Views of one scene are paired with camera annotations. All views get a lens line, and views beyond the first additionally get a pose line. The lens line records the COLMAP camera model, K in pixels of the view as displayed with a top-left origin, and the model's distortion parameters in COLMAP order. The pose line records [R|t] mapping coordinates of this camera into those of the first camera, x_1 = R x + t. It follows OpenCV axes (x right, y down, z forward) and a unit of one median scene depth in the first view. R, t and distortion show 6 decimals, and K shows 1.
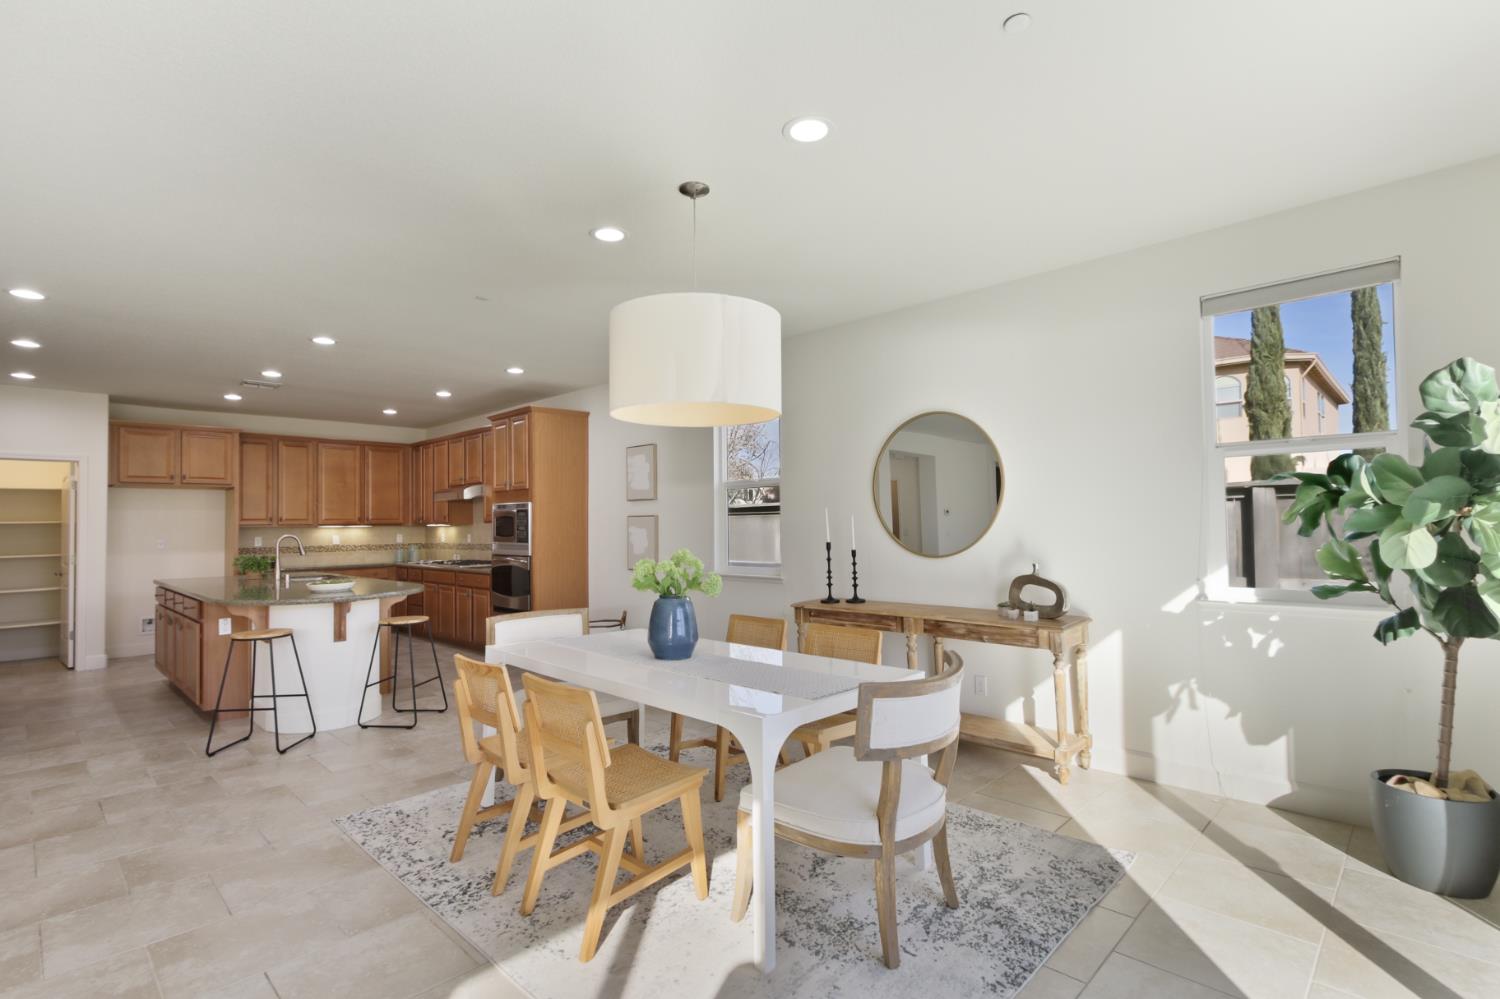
lens RADIAL K [[708.8, 0, 751.6], [0, 708.8, 505.7], [0, 0, 1]] dist [0.000089, 0.000426]
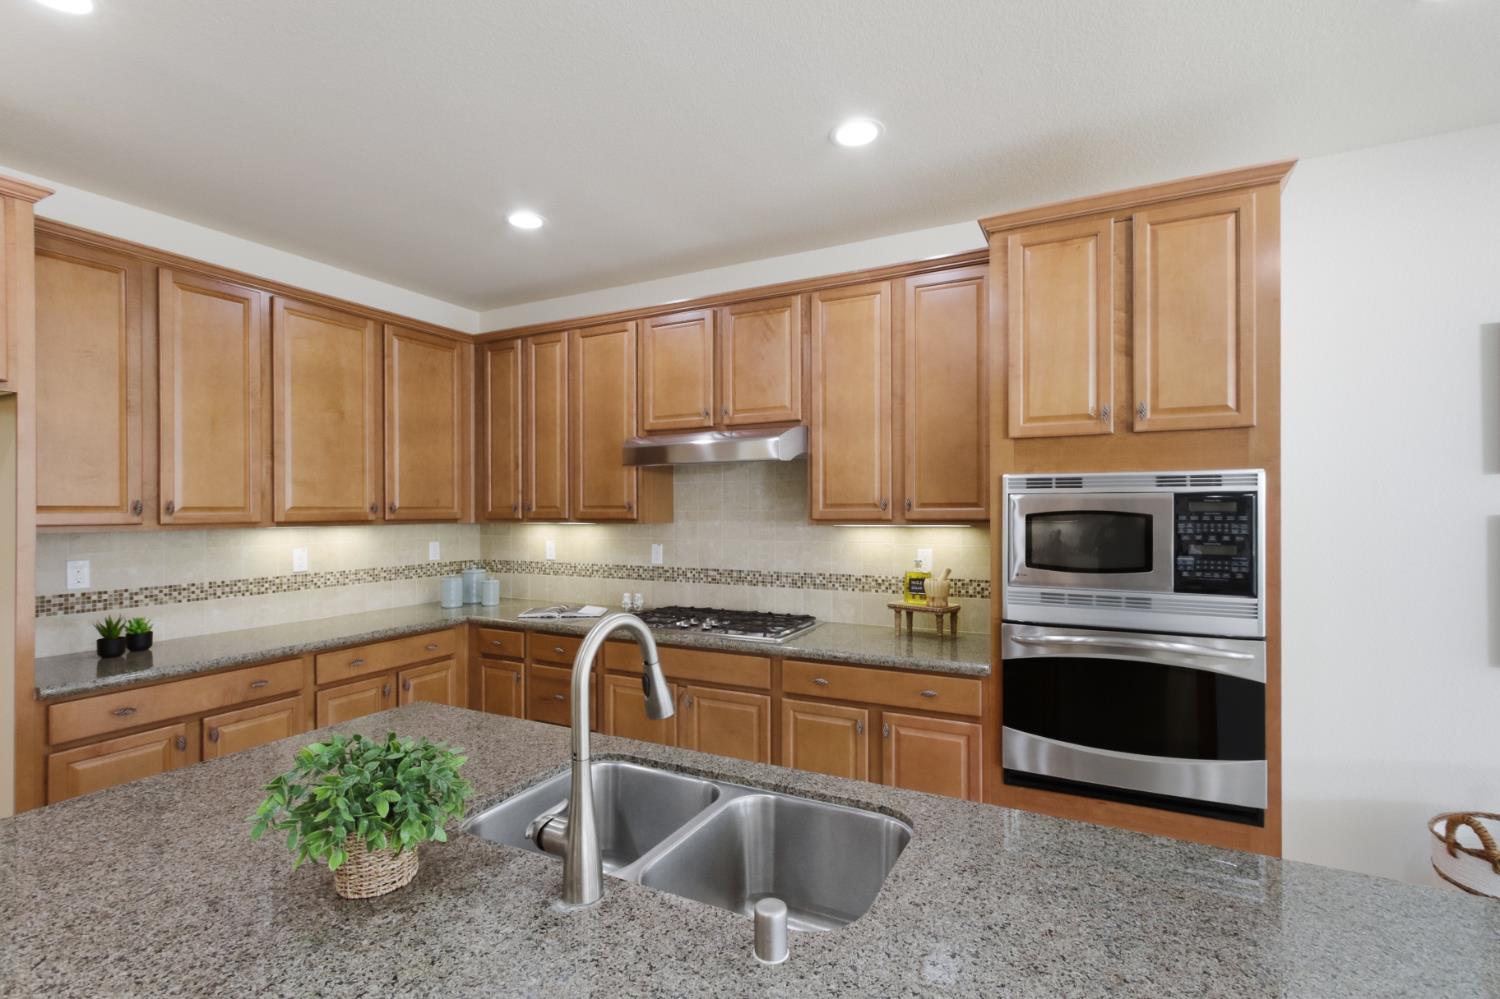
lens RADIAL K [[693.9, 0, 757.4], [0, 693.9, 513.2], [0, 0, 1]] dist [0.001679, 0.000342]
pose [[0.956854, 0.008205, 0.290454, -0.562456], [-0.017093, 0.999460, 0.028078, 0.009084], [-0.290066, -0.031831, 0.956477, 0.691241]]
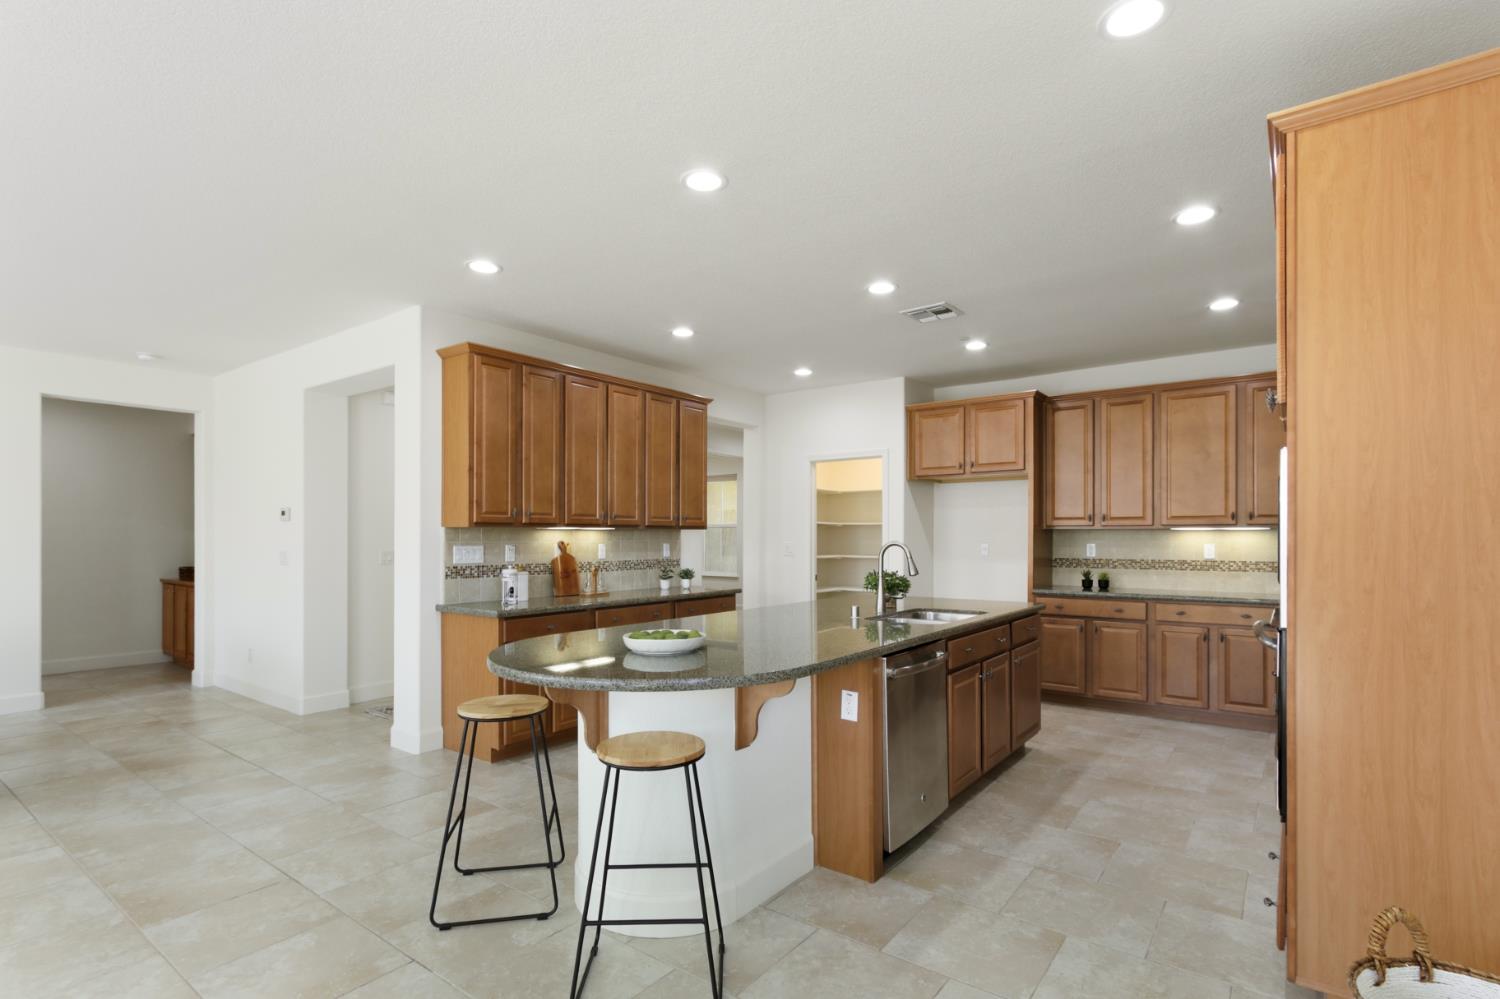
lens RADIAL K [[721.2, 0, 752.3], [0, 721.2, 530.4], [0, 0, 1]] dist [-0.015904, 0.000216]
pose [[0.115034, 0.006866, -0.993338, -0.039671], [0.026341, 0.999603, 0.009960, 0.018152], [0.993012, -0.027312, 0.114808, 0.677427]]
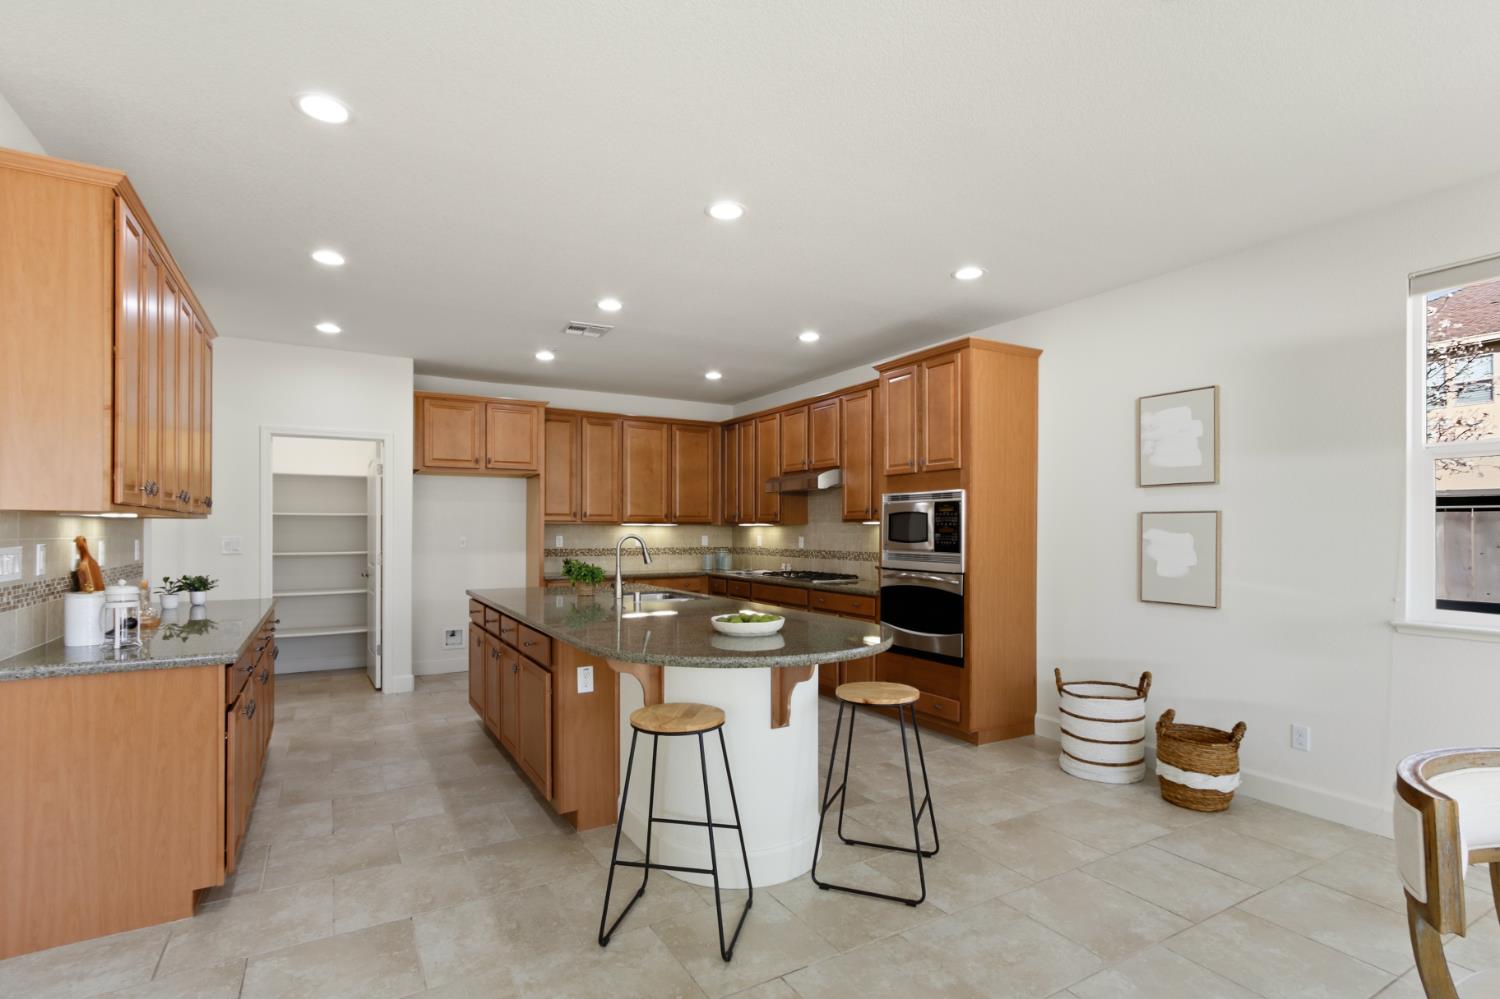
lens RADIAL K [[721.2, 0, 752.3], [0, 721.2, 530.4], [0, 0, 1]] dist [-0.015904, 0.000216]
pose [[0.961994, 0.015728, -0.272616, -0.287921], [-0.008176, 0.999551, 0.028813, 0.013479], [0.272947, -0.025489, 0.961691, 0.290708]]
